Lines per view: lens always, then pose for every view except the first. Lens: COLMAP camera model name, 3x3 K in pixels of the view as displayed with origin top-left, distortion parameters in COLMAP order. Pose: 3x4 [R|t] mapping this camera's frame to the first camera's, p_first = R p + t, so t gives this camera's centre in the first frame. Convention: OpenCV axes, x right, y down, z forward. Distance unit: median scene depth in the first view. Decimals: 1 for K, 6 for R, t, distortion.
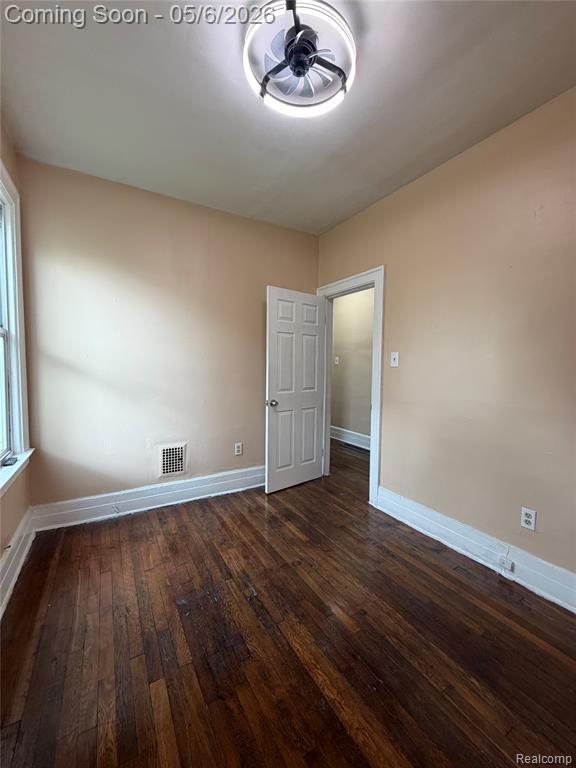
lens RADIAL K [[308.5, 0, 288.7], [0, 308.5, 384.3], [0, 0, 1]] dist [-0.003915, -0.000375]
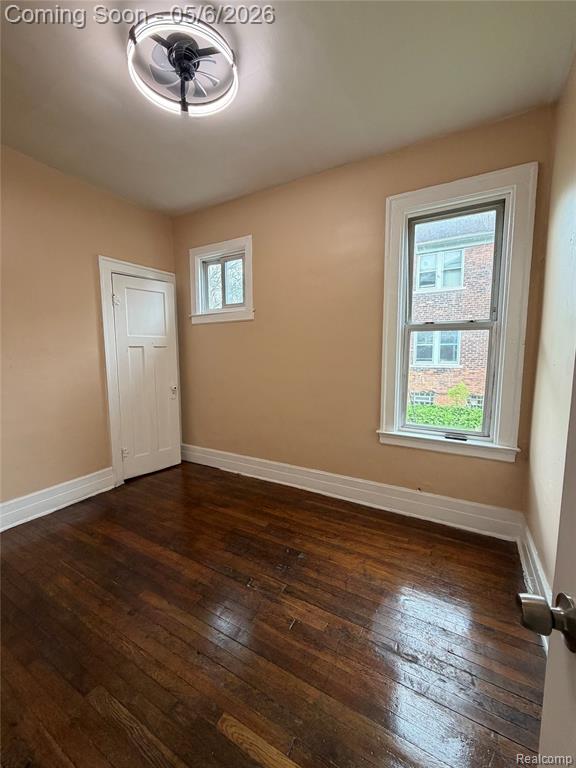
lens RADIAL K [[308.5, 0, 287.5], [0, 308.5, 382.3], [0, 0, 1]] dist [-0.003915, -0.000375]
pose [[-0.873983, 0.045272, -0.483844, 0.250522], [-0.031150, 0.988384, 0.148747, -0.127839], [0.484958, 0.145074, -0.862421, 1.963687]]
